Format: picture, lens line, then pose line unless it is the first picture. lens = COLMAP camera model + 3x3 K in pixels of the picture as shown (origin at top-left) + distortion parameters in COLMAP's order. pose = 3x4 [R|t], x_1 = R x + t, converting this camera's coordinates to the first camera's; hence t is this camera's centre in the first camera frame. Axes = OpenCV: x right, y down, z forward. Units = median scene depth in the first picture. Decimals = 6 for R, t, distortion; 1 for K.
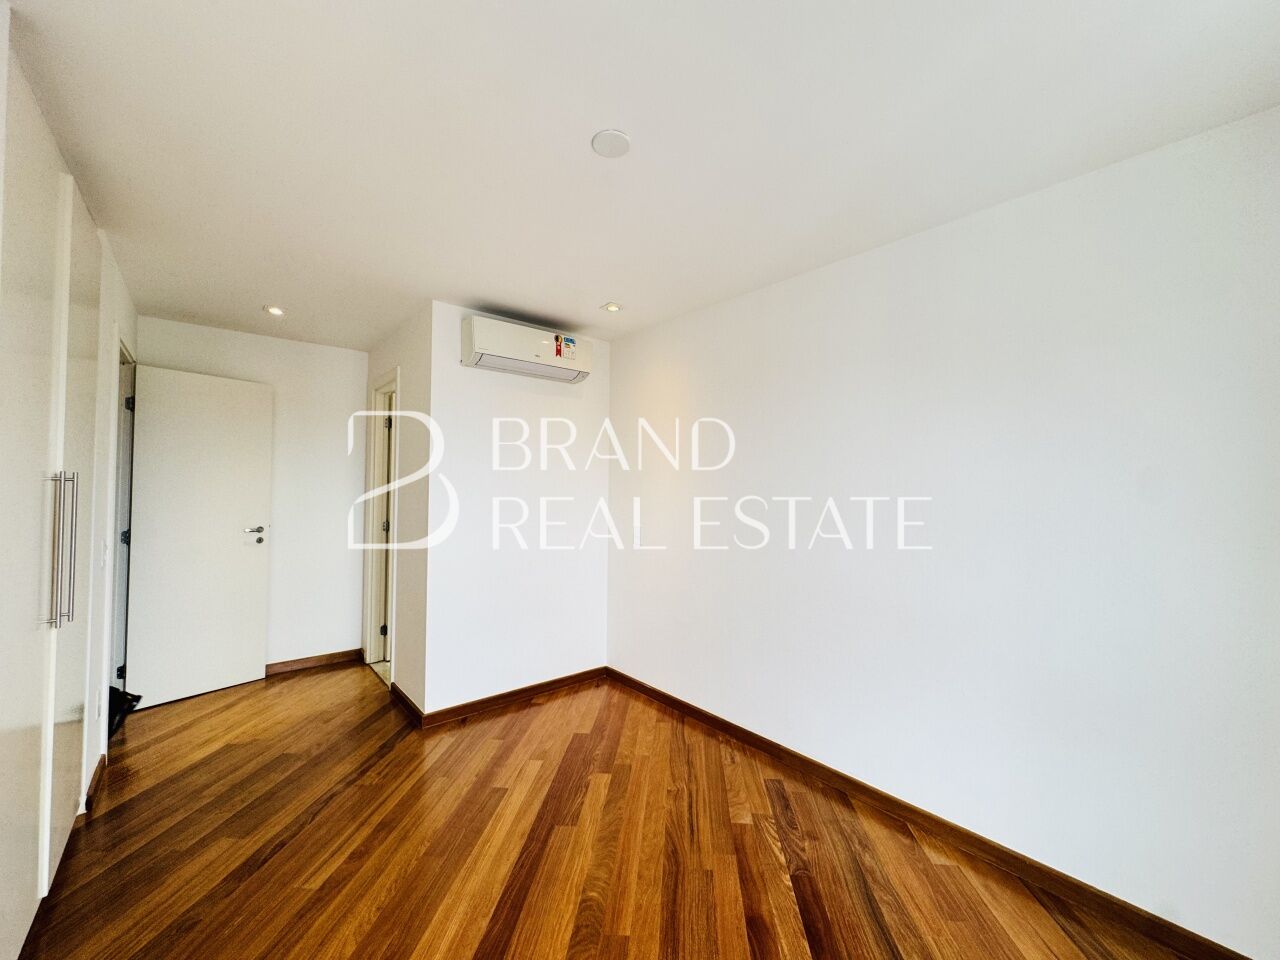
lens RADIAL K [[510.0, 0, 641.5], [0, 510.0, 481.7], [0, 0, 1]] dist [-0.001365, 0.000754]
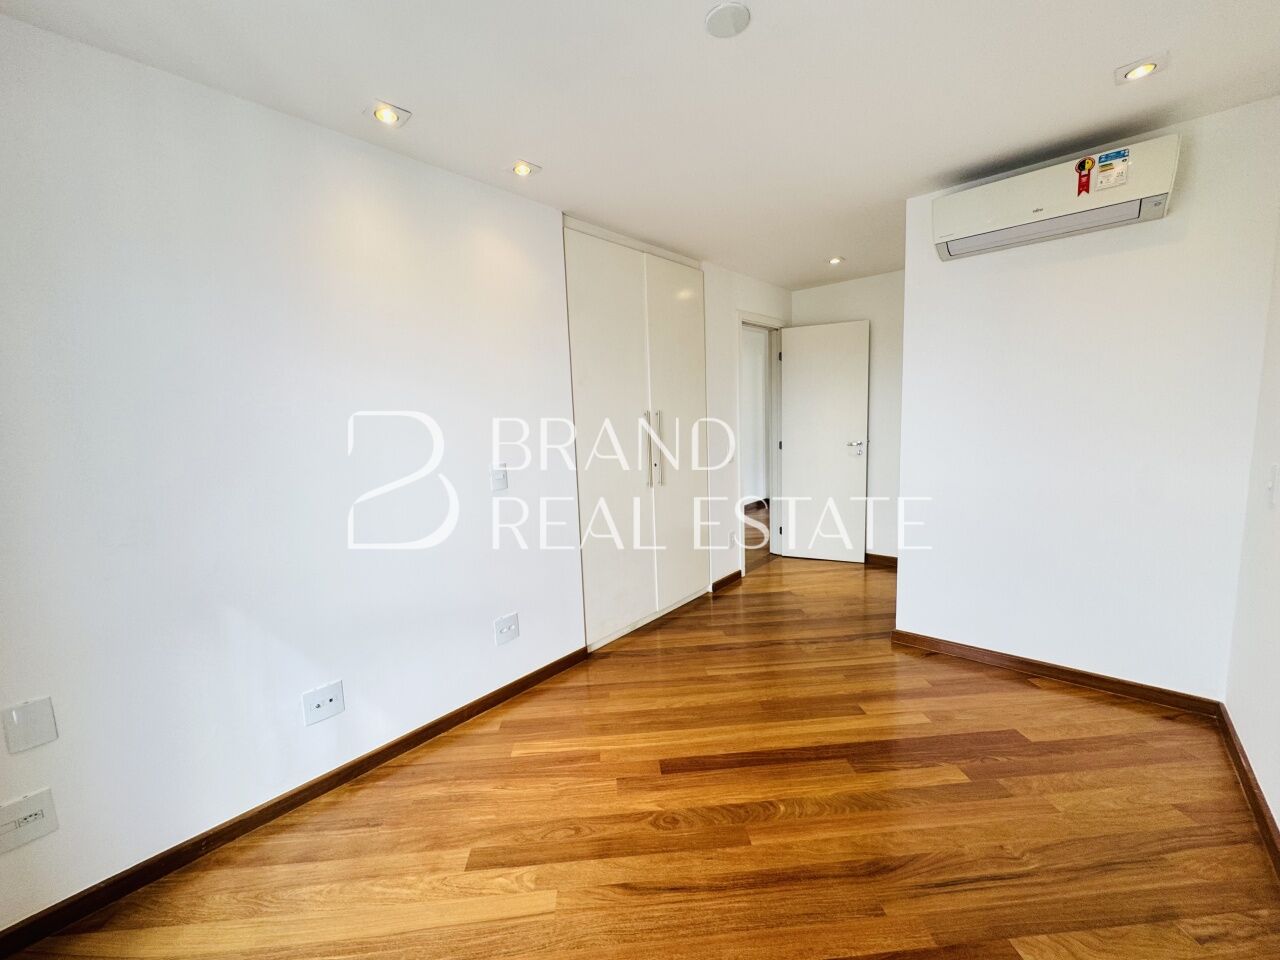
lens RADIAL K [[510.0, 0, 639.2], [0, 510.0, 480.8], [0, 0, 1]] dist [-0.001365, 0.000754]
pose [[0.156047, 0.110153, -0.981588, 0.586924], [0.055789, 0.991193, 0.120099, 0.007736], [0.986173, -0.073503, 0.148527, 0.445309]]
